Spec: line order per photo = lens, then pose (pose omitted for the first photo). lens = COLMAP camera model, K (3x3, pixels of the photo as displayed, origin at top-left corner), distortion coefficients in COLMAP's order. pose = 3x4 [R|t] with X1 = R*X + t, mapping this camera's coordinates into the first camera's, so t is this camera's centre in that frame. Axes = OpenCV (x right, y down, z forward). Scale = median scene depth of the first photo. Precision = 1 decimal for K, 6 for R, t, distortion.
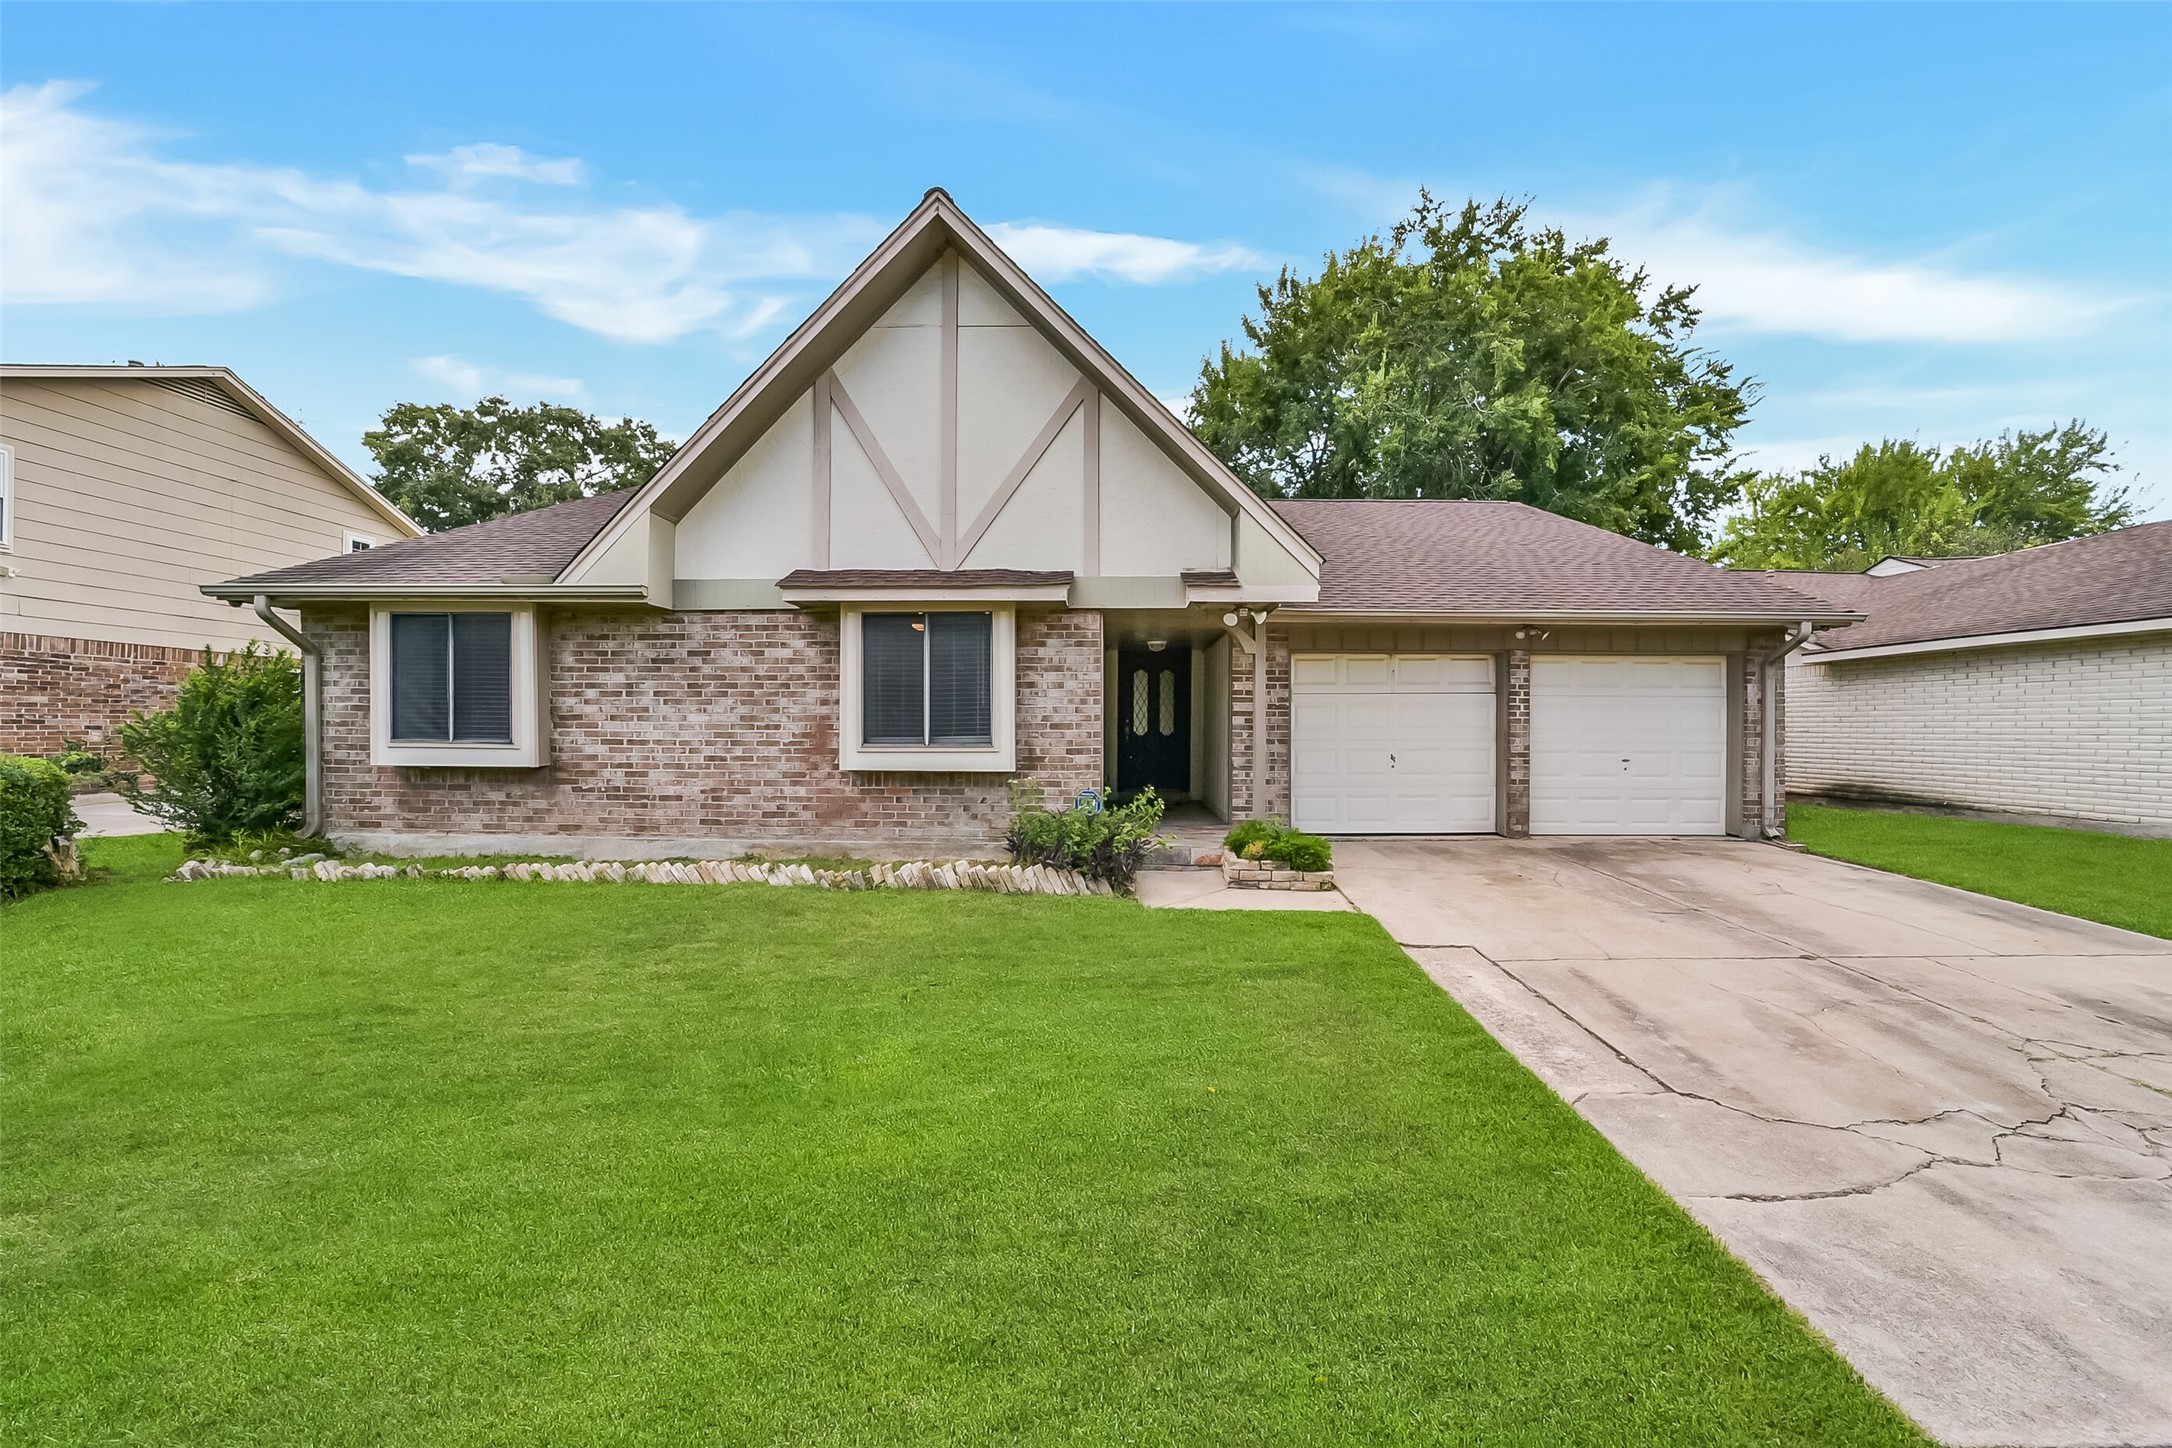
lens RADIAL K [[865.2, 0, 1092.5], [0, 865.2, 722.2], [0, 0, 1]] dist [-0.039181, 0.009495]
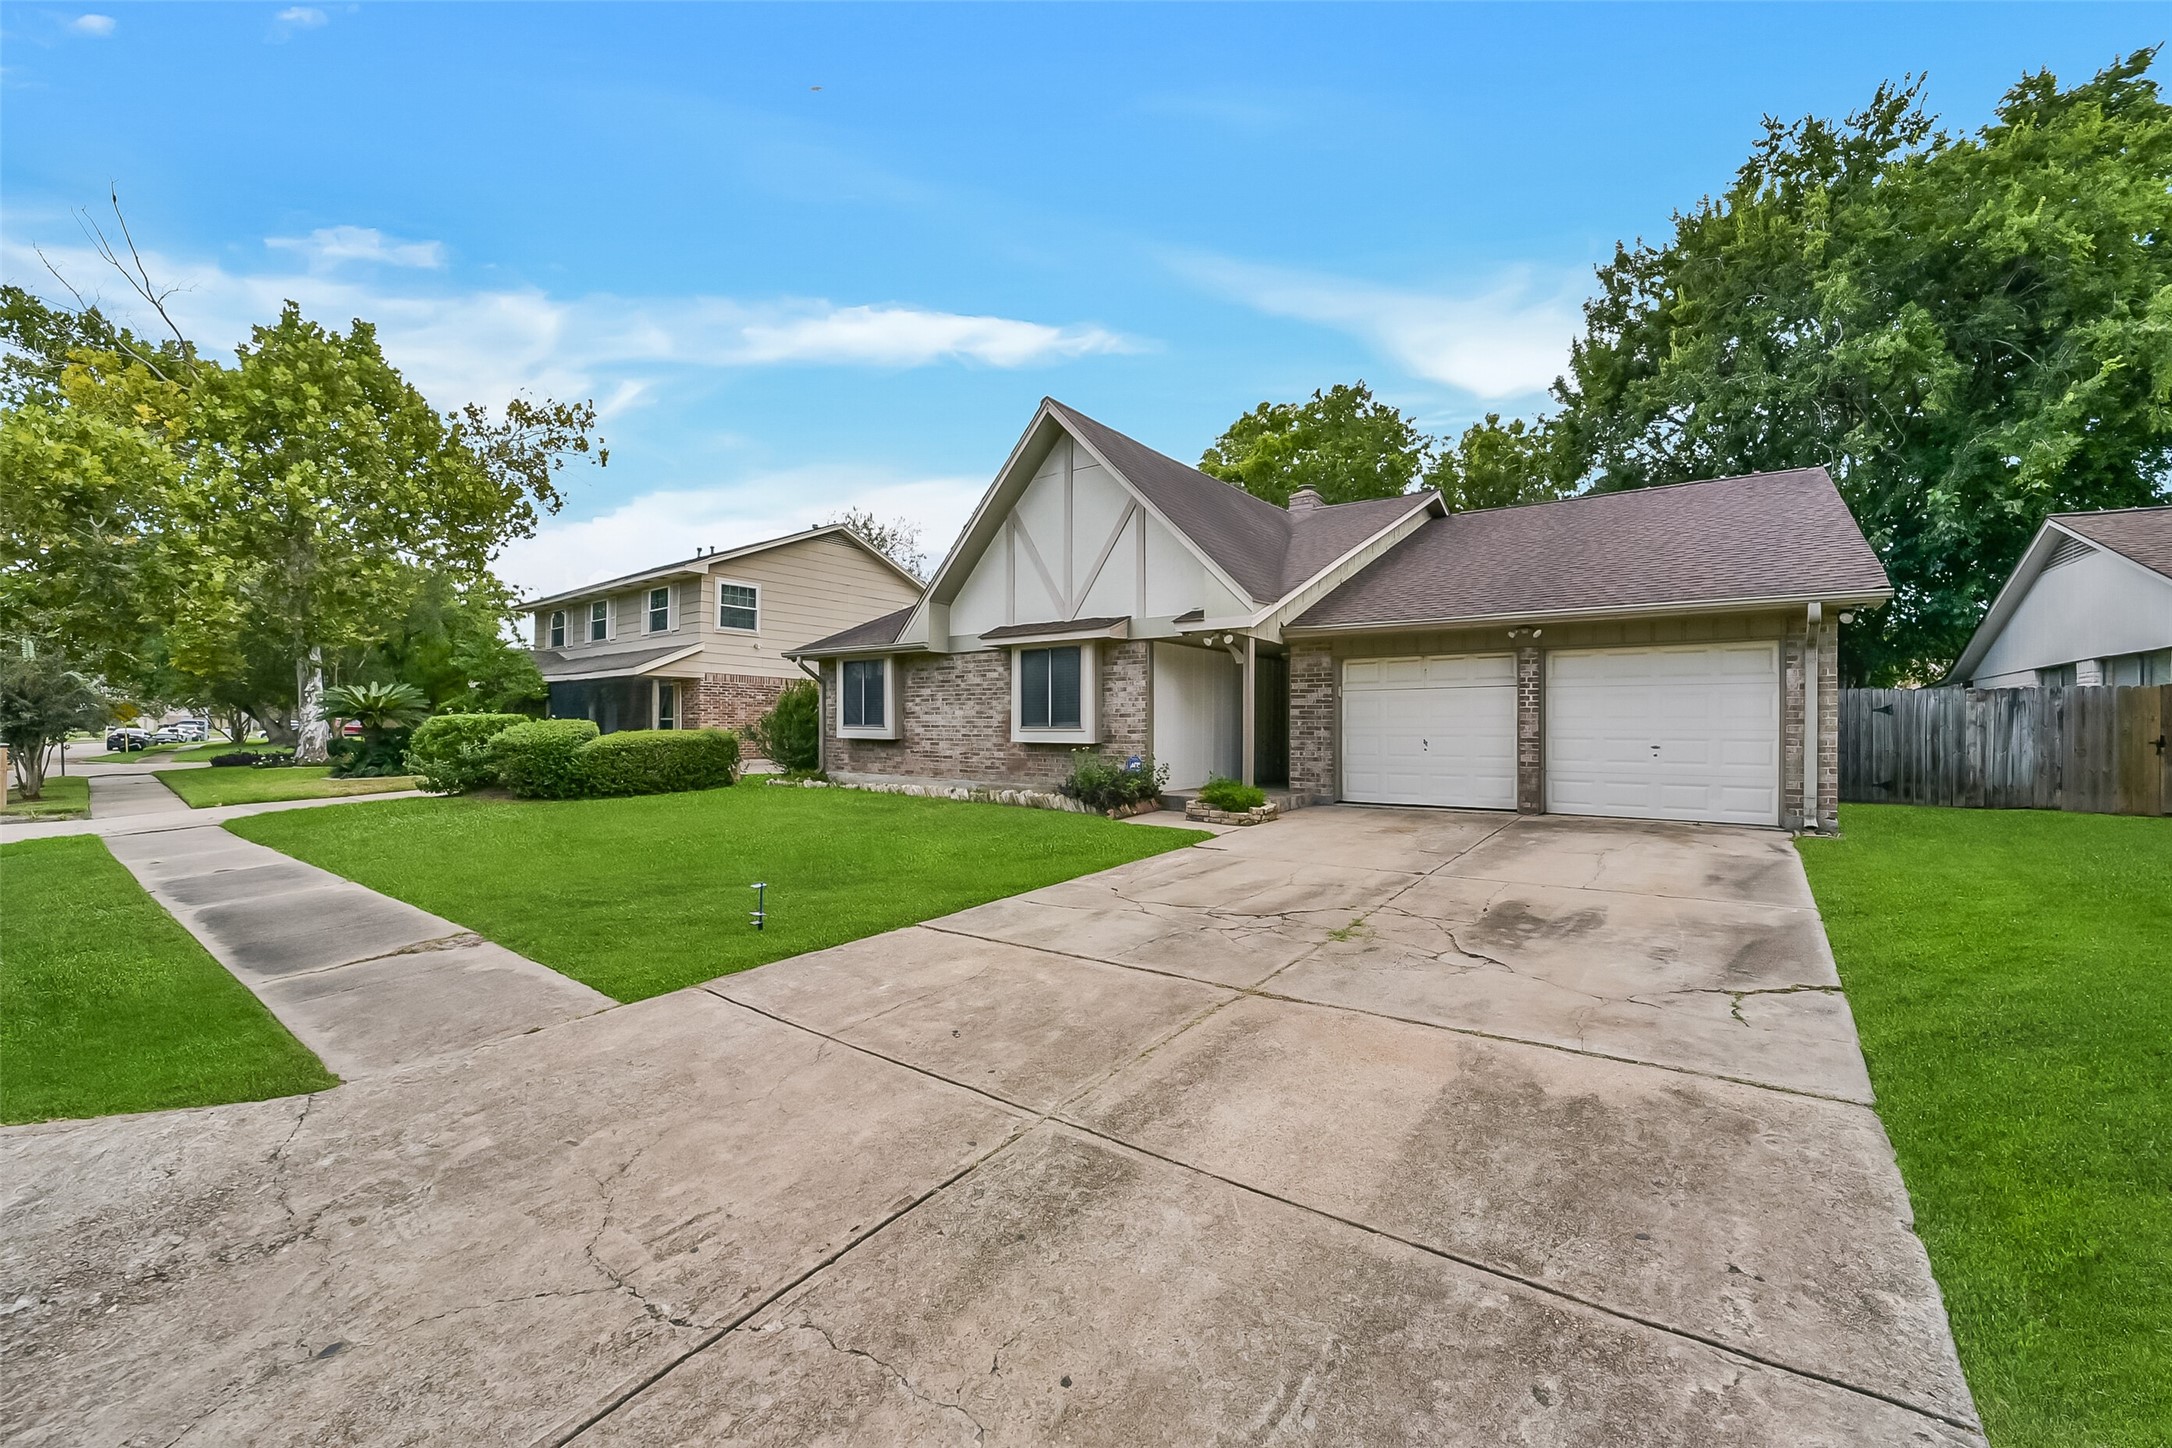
lens RADIAL K [[865.2, 0, 1092.5], [0, 865.2, 722.2], [0, 0, 1]] dist [-0.039181, 0.009495]
pose [[0.806343, -0.003916, -0.591435, 0.833342], [-0.001968, 0.999955, -0.009304, 0.031097], [0.591445, 0.008666, 0.806299, -0.291696]]
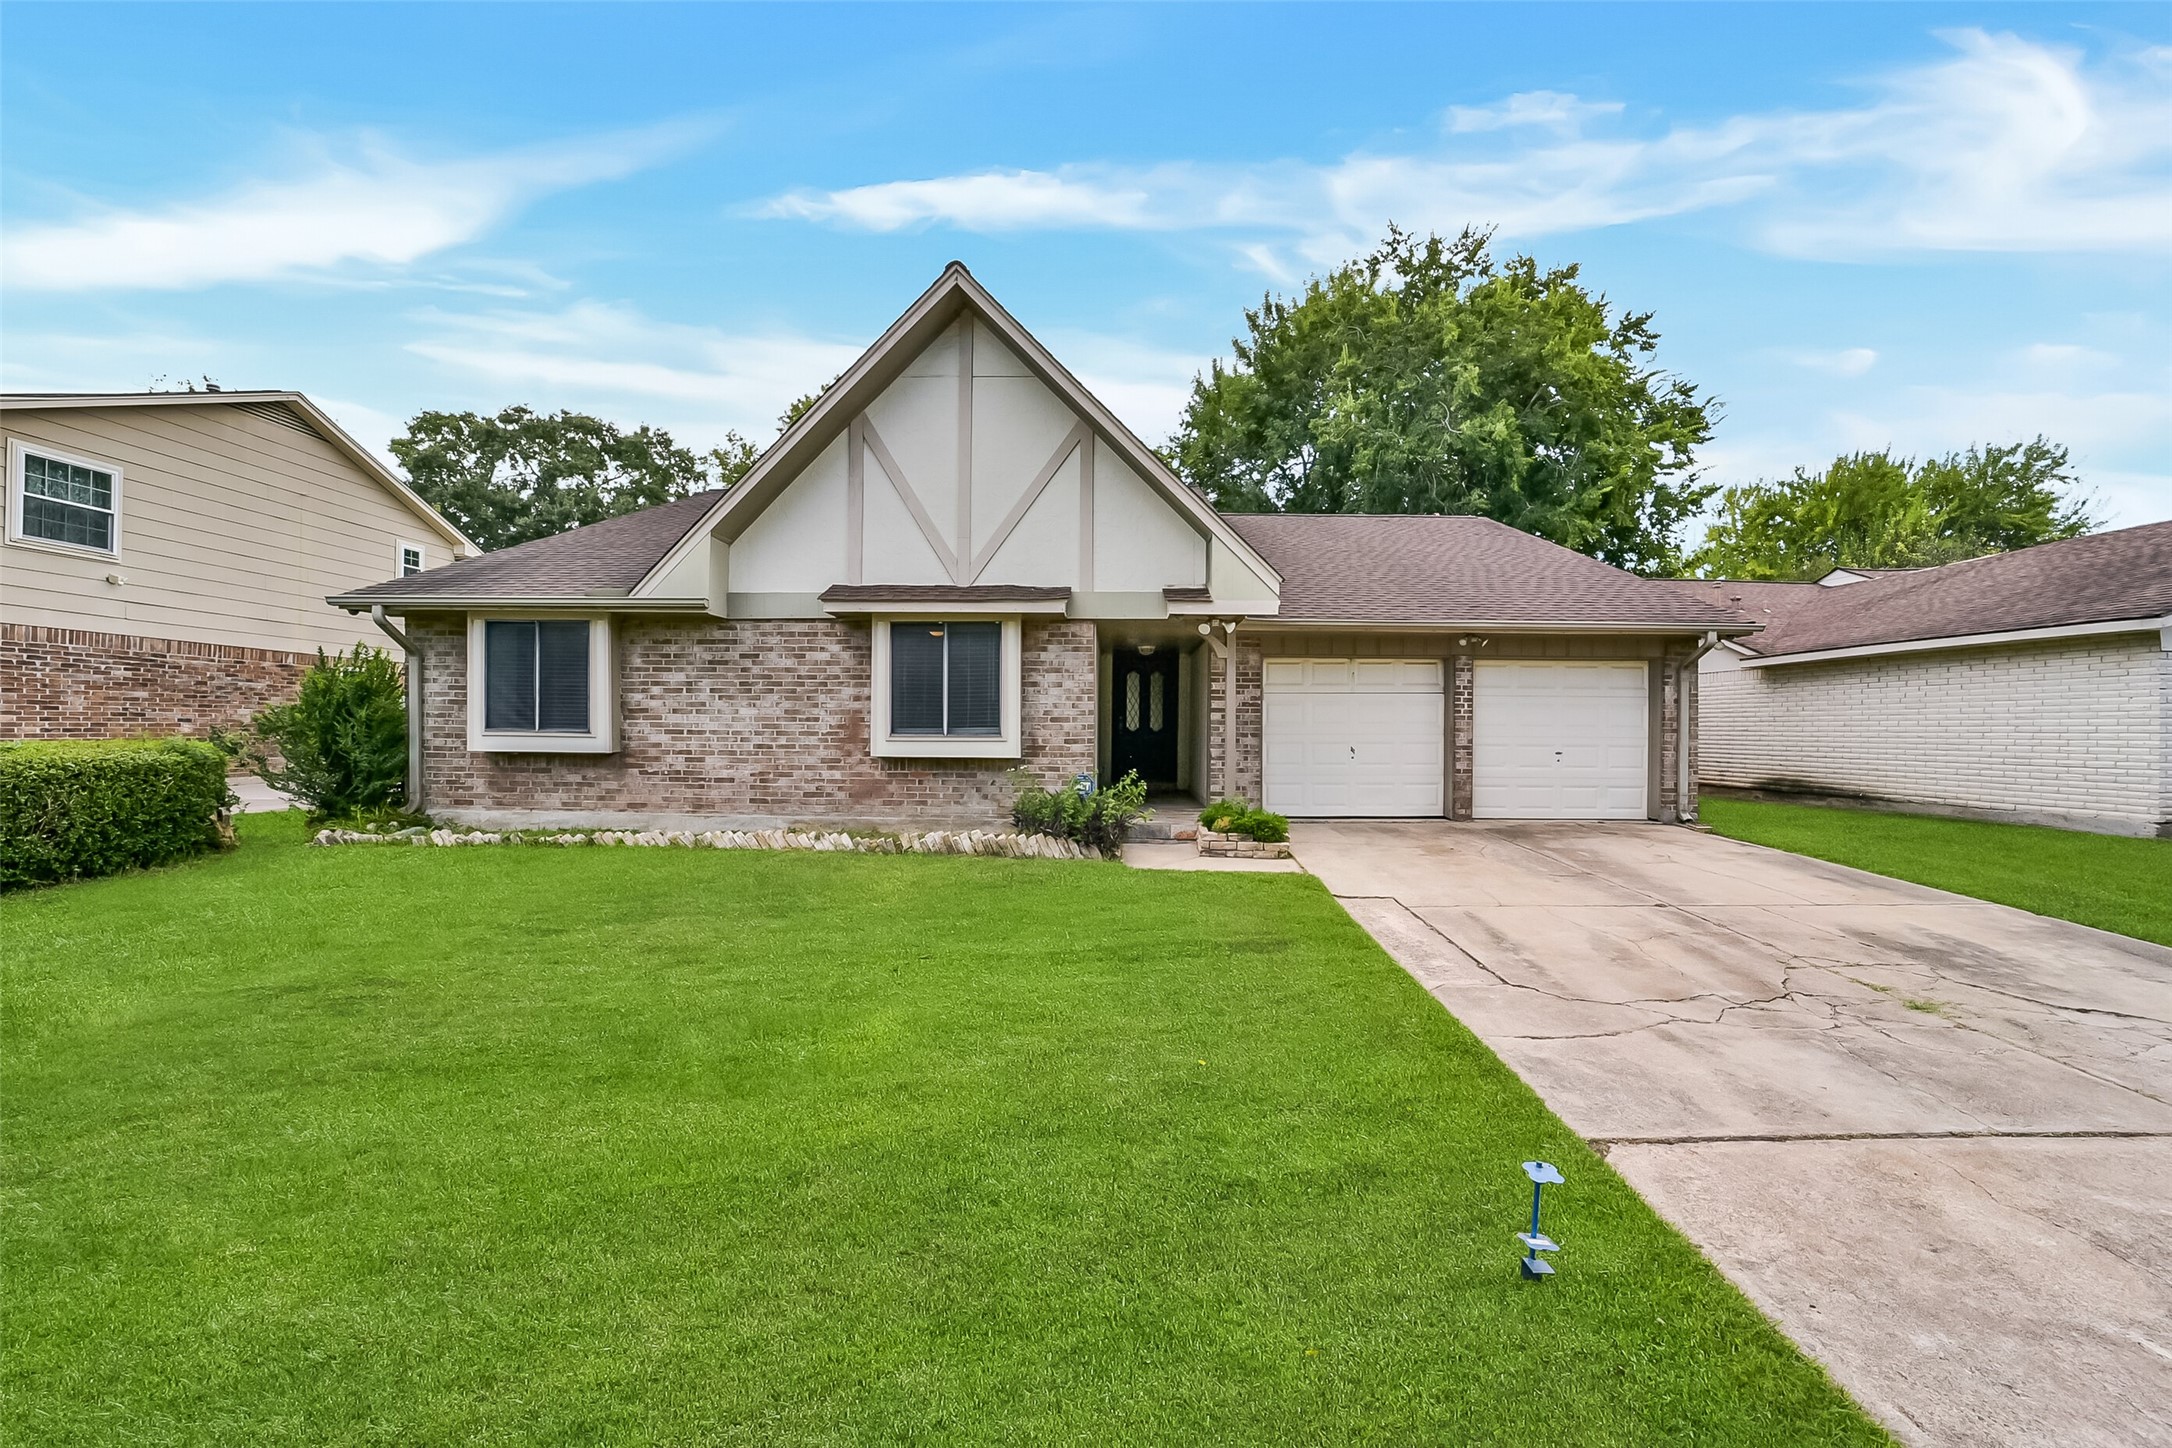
lens RADIAL K [[860.1, 0, 1092.3], [0, 860.1, 724.2], [0, 0, 1]] dist [-0.037090, 0.008694]
pose [[0.999992, 0.003723, -0.001260, 0.008863], [-0.003721, 0.999992, 0.001393, 0.009072], [0.001266, -0.001388, 0.999998, -0.159419]]
